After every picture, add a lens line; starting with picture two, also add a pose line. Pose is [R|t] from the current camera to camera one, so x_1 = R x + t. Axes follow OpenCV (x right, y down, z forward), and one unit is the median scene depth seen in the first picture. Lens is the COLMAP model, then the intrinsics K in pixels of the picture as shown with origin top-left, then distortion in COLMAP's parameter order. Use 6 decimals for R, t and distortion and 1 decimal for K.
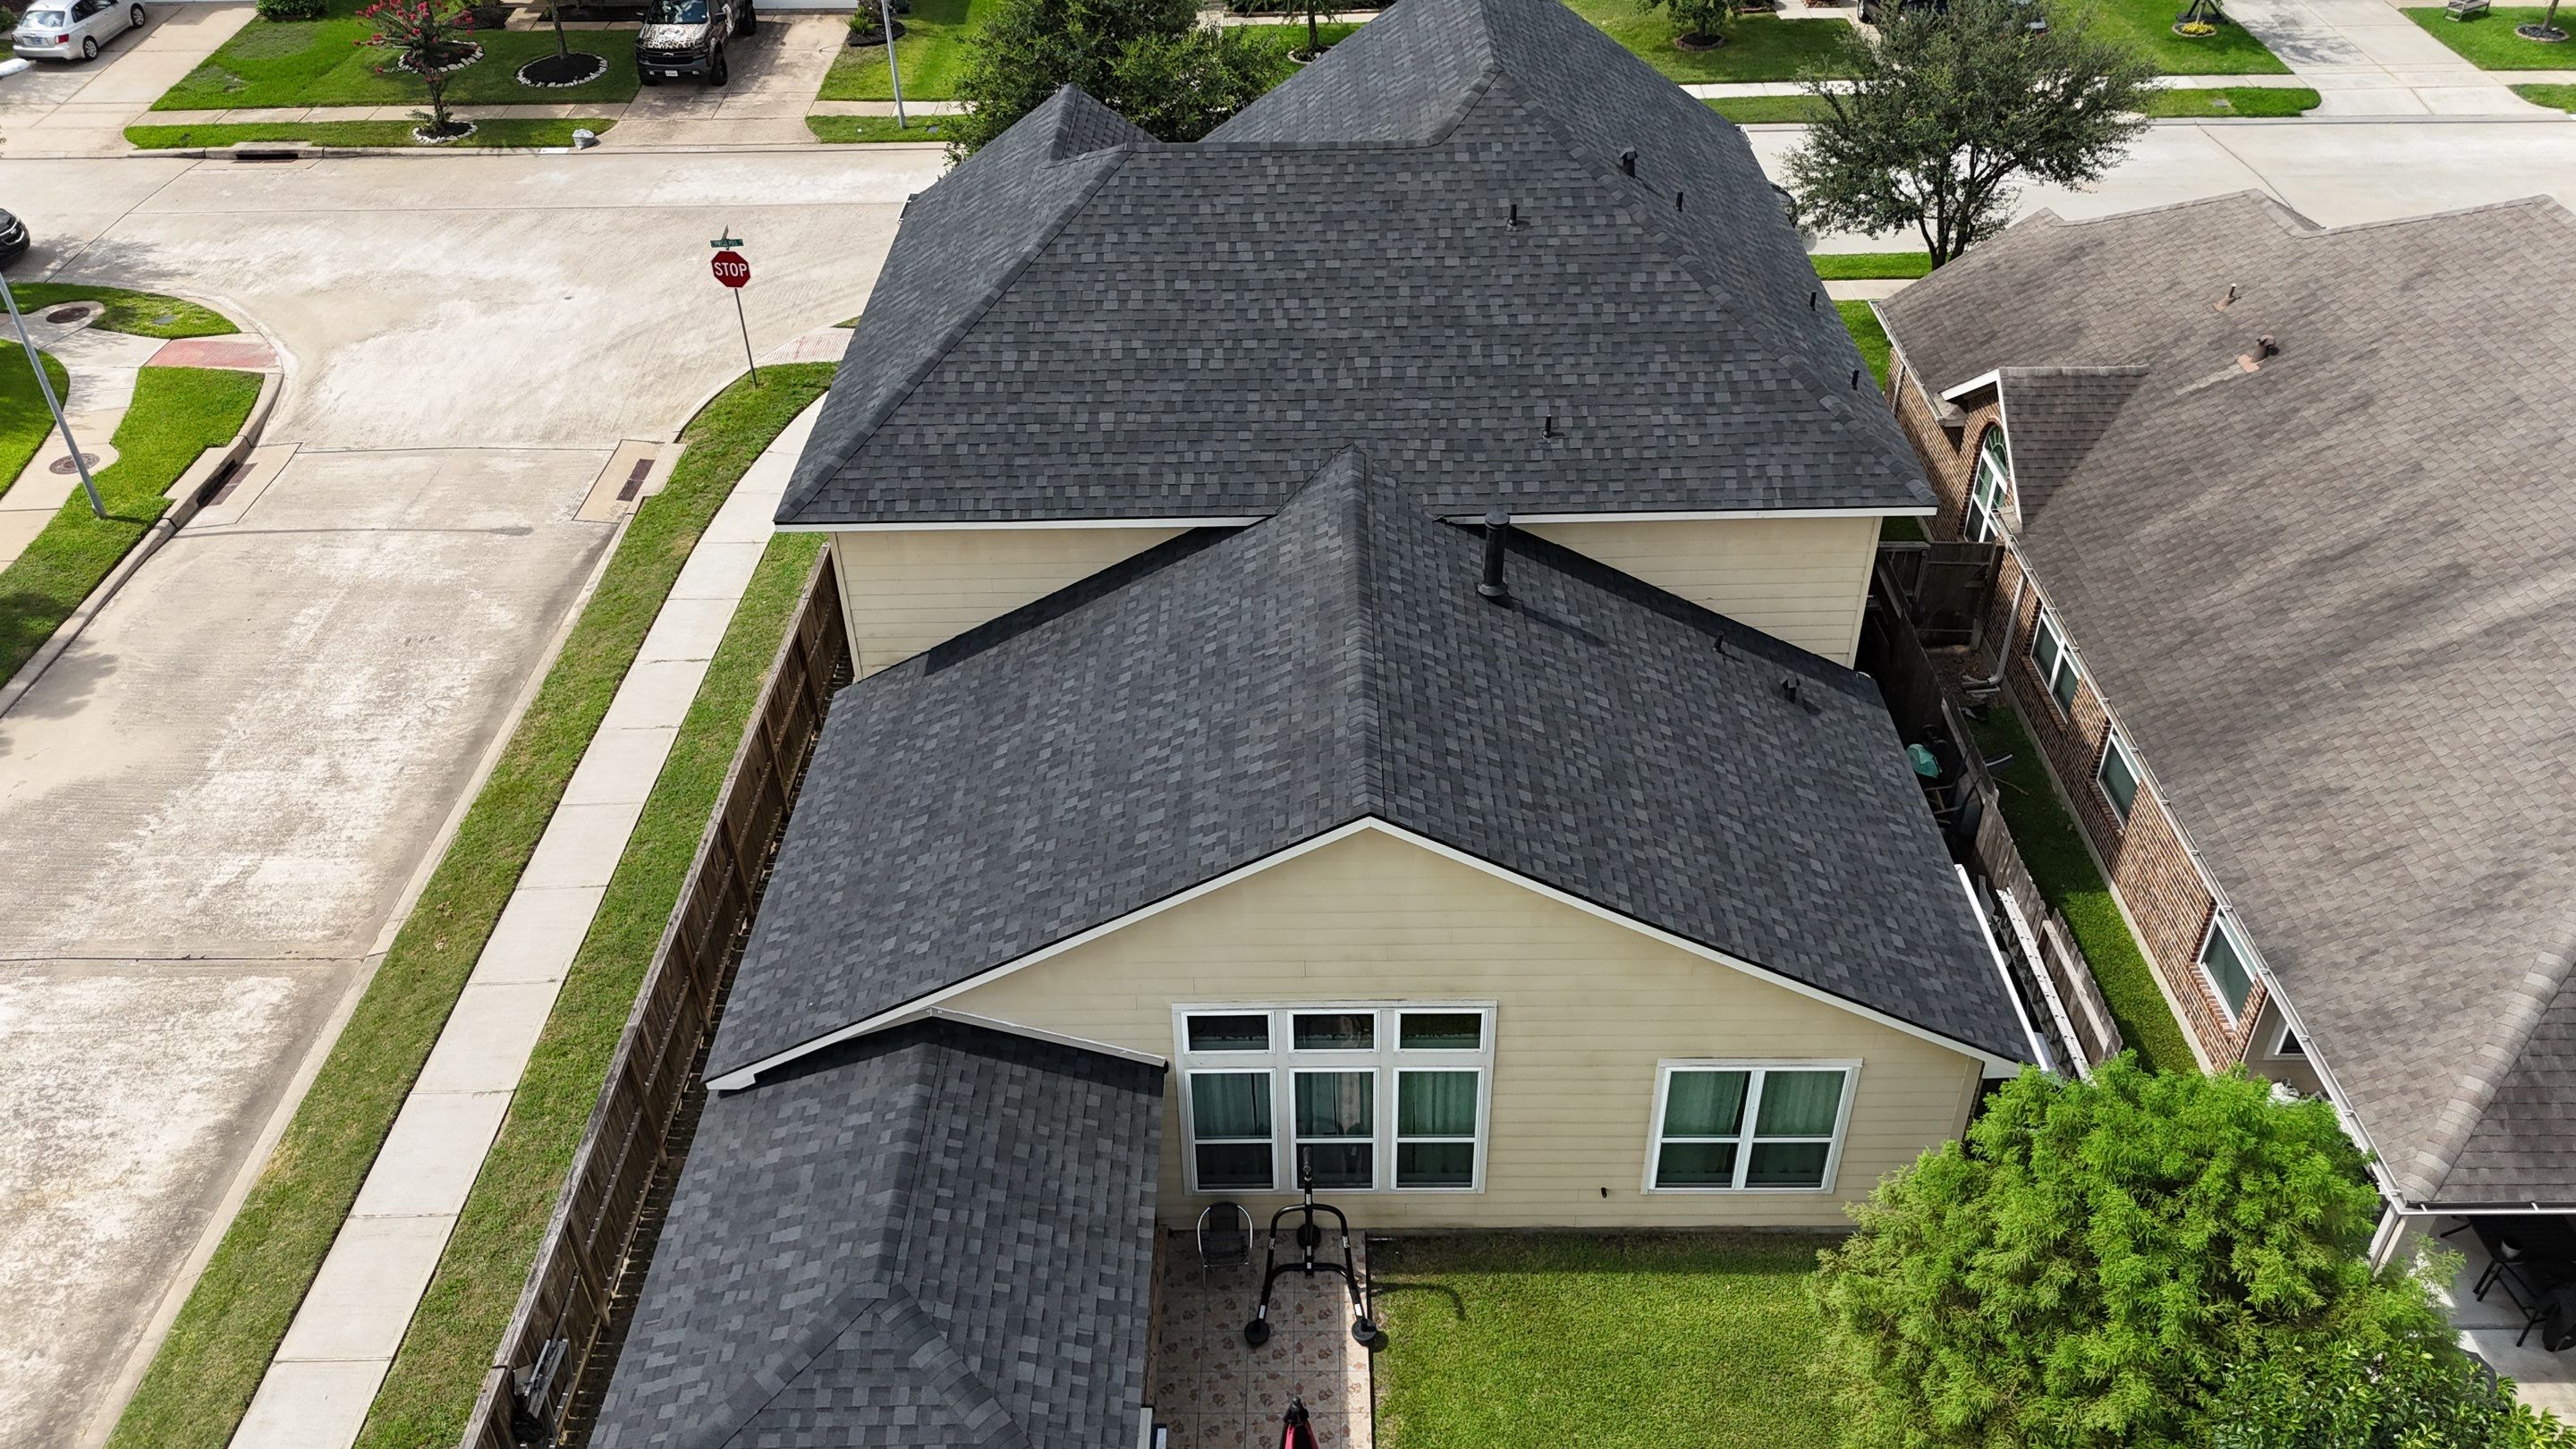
lens RADIAL K [[1892.8, 0, 1298.9], [0, 1892.8, 727.8], [0, 0, 1]] dist [0.084171, -0.096434]
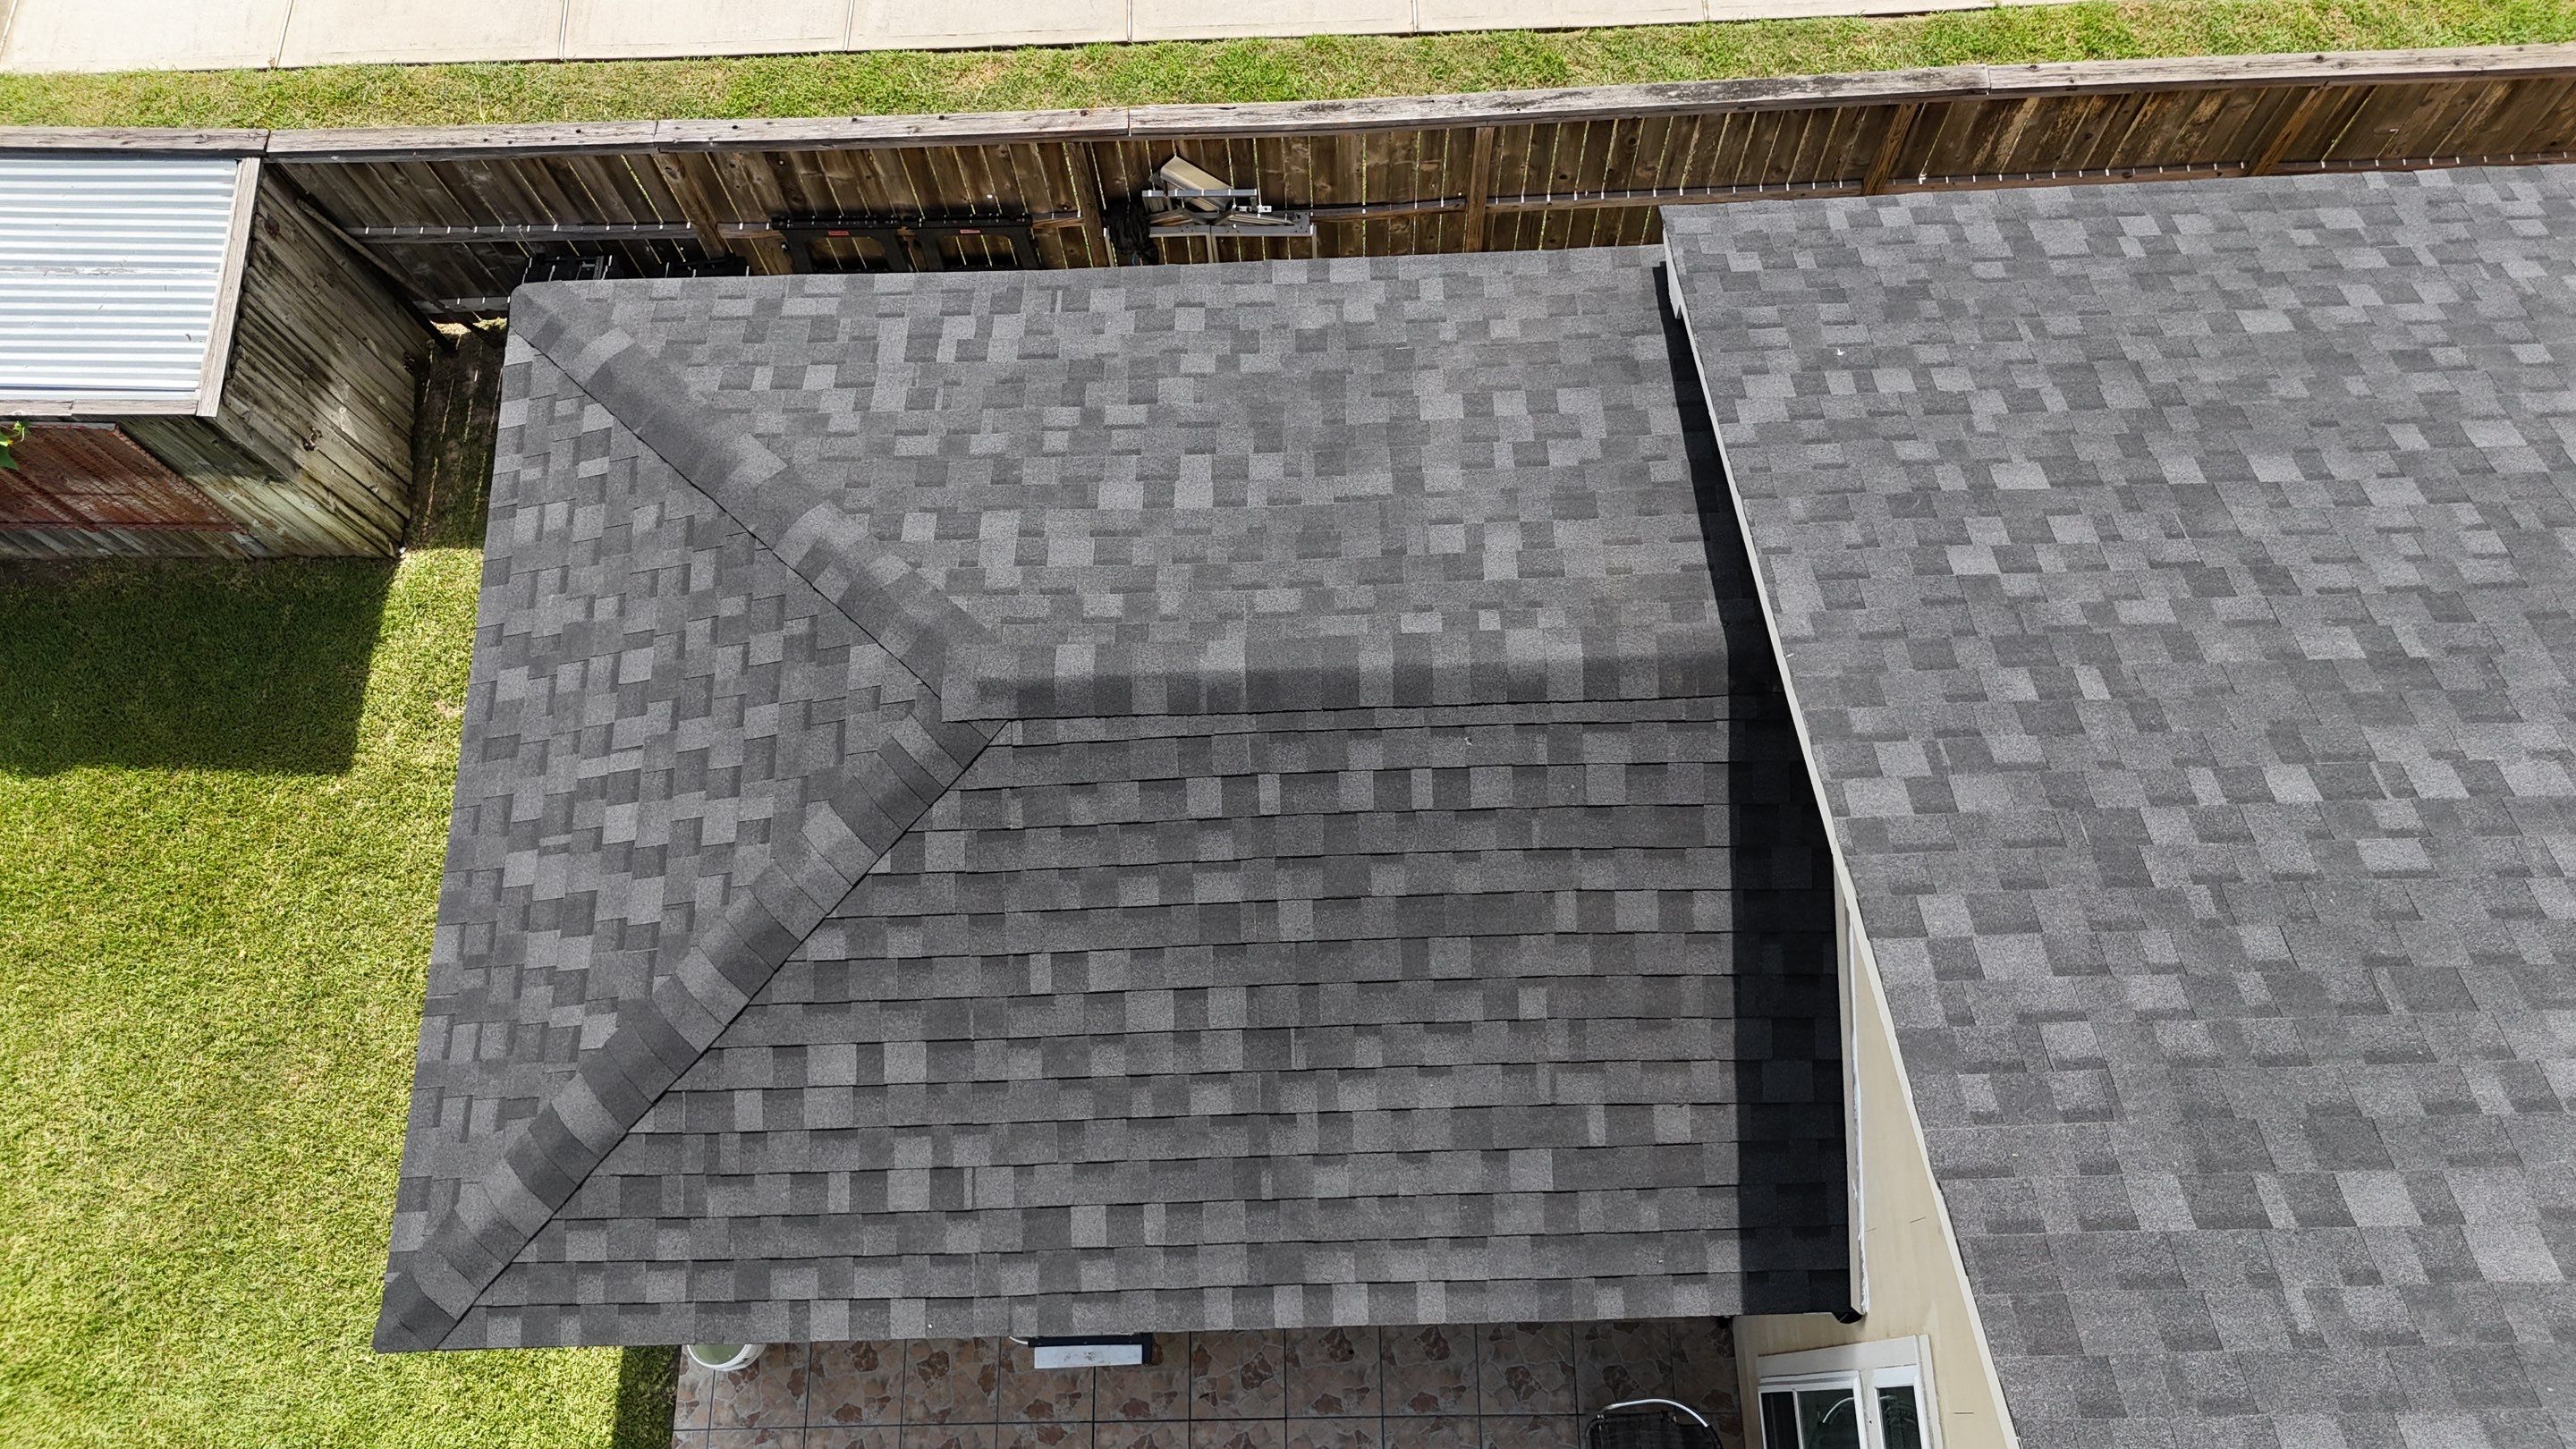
lens RADIAL K [[1892.8, 0, 1296.4], [0, 1892.8, 727.1], [0, 0, 1]] dist [0.084171, -0.096434]
pose [[0.023166, 0.945566, -0.324606, -0.051059], [-0.566984, 0.279851, 0.774734, -0.060236], [0.823403, 0.166099, 0.542604, 0.597235]]
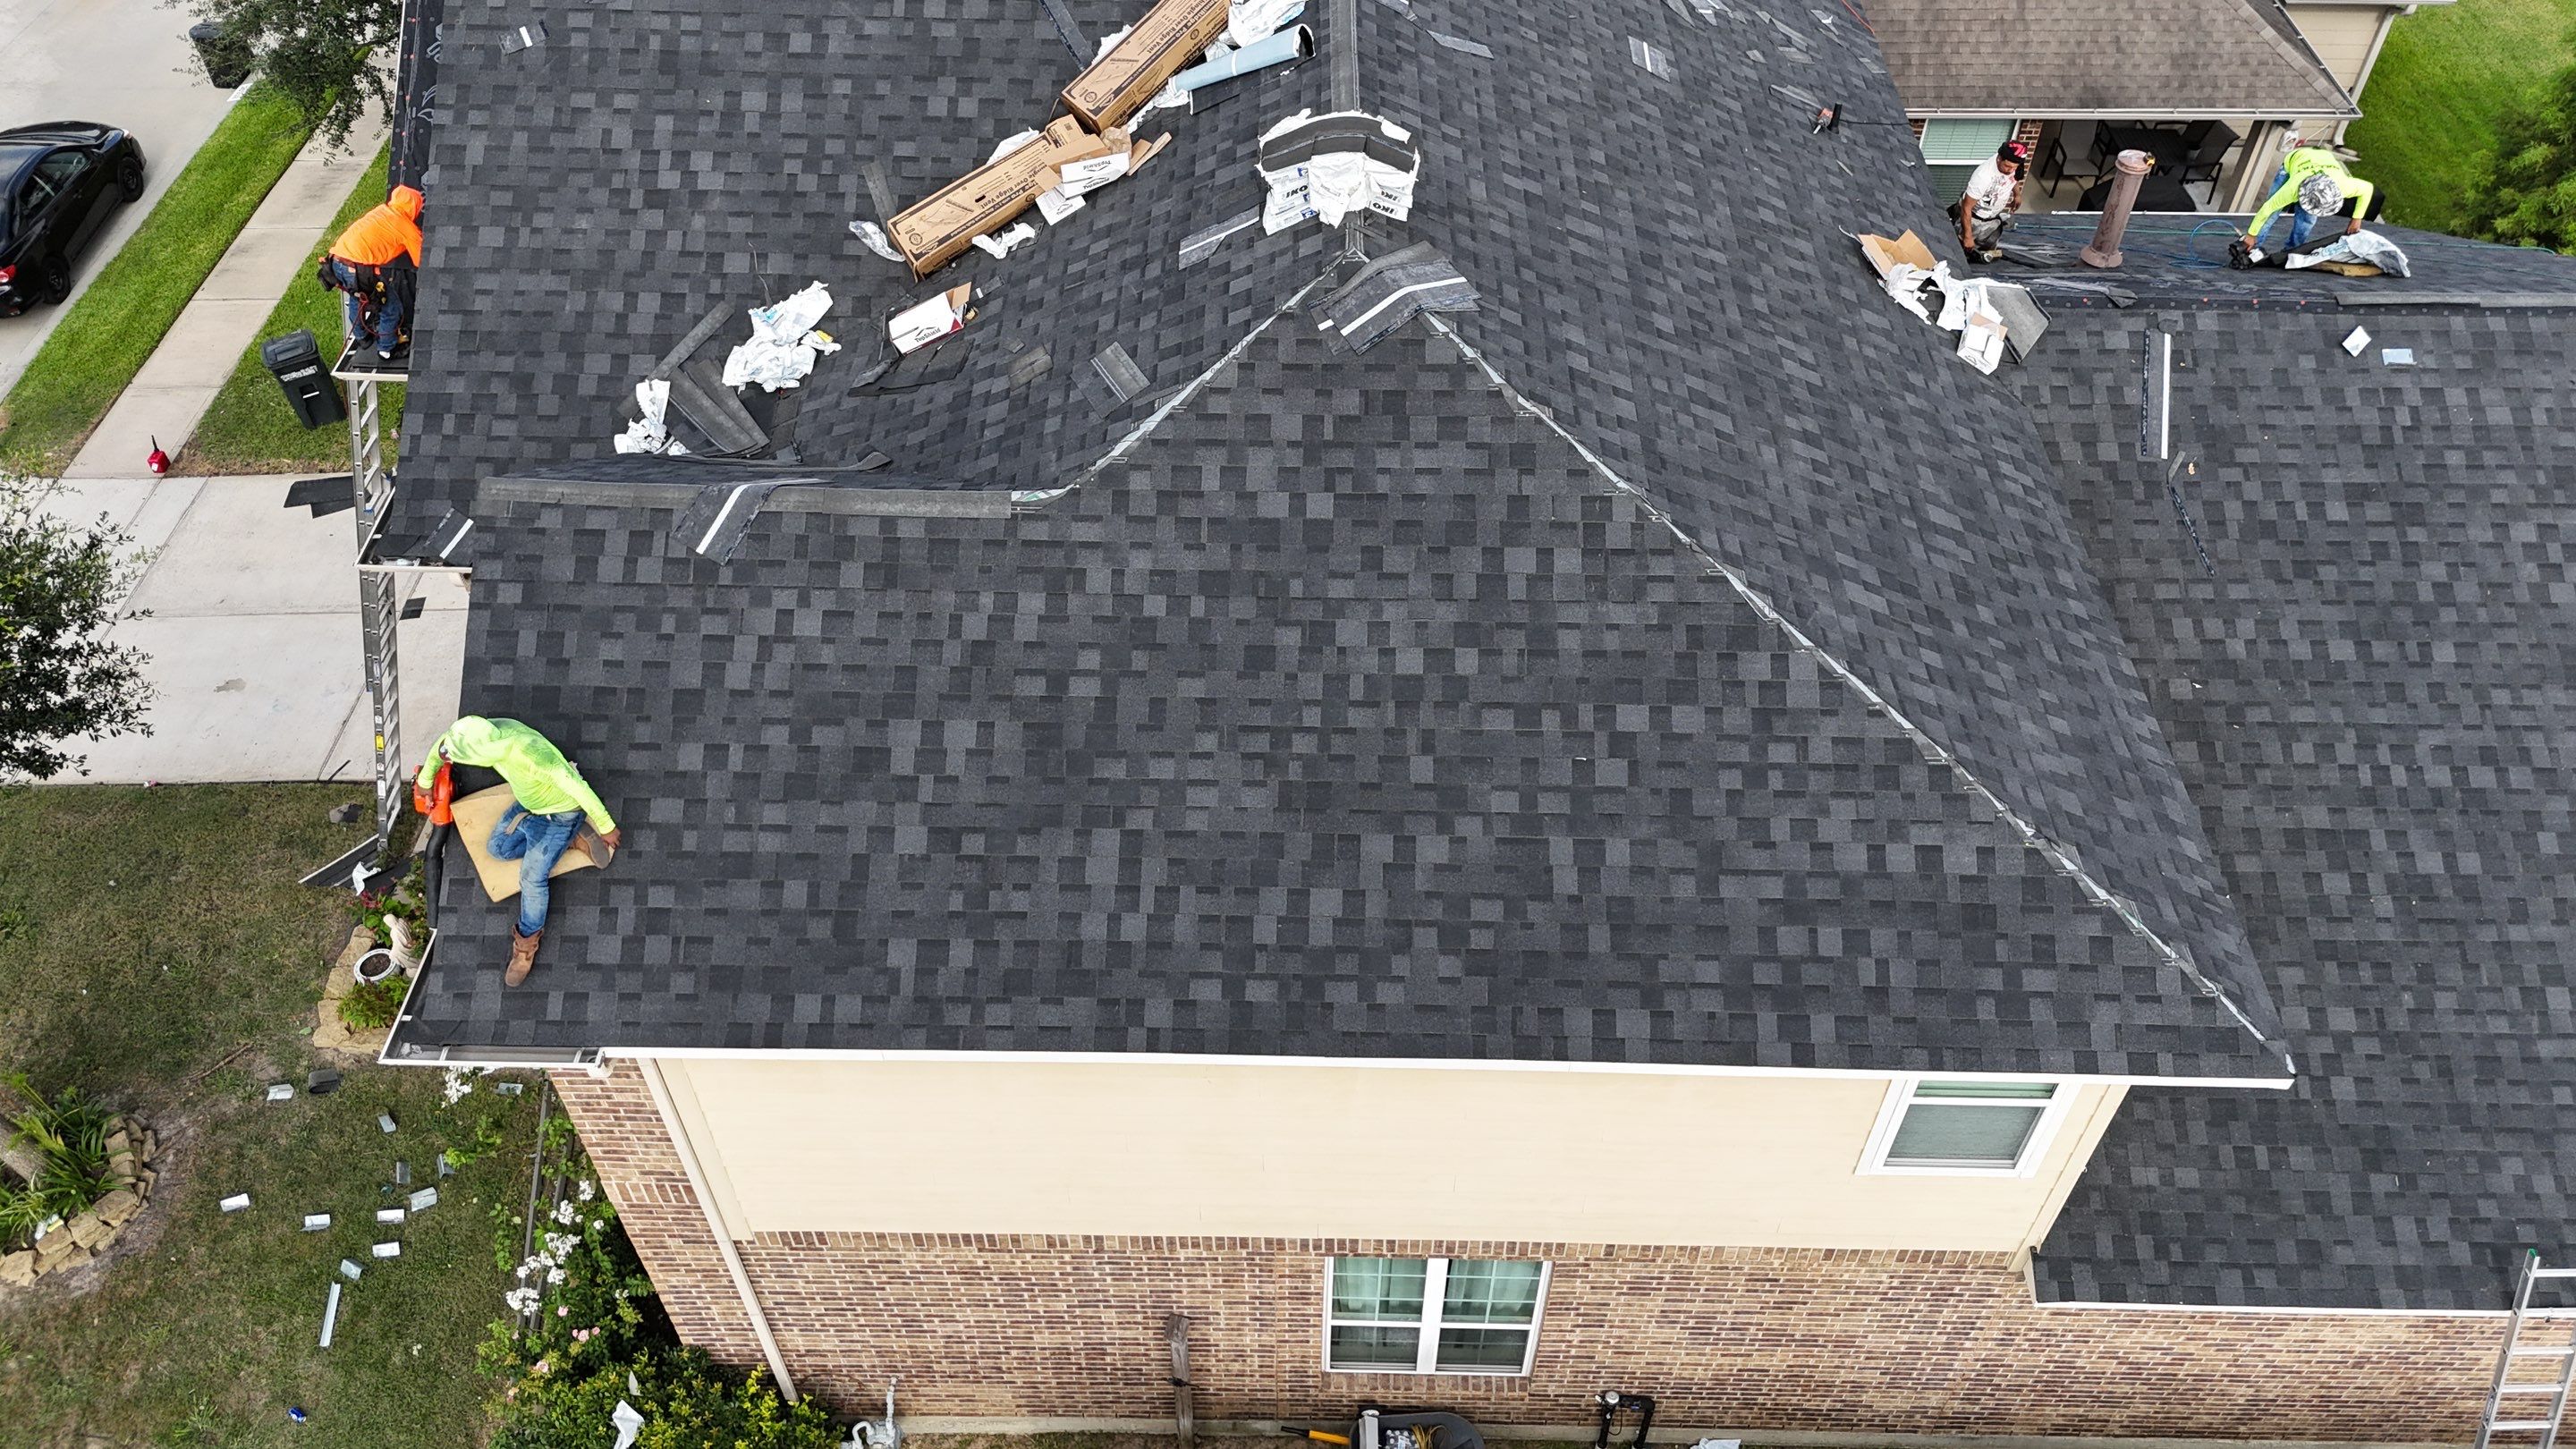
lens RADIAL K [[1892.8, 0, 1296.1], [0, 1892.8, 719.3], [0, 0, 1]] dist [0.084171, -0.096434]
pose [[0.013473, -0.707478, 0.706607, -0.534104], [0.592145, 0.575076, 0.564493, -0.550071], [-0.805719, 0.410808, 0.426678, 0.939873]]
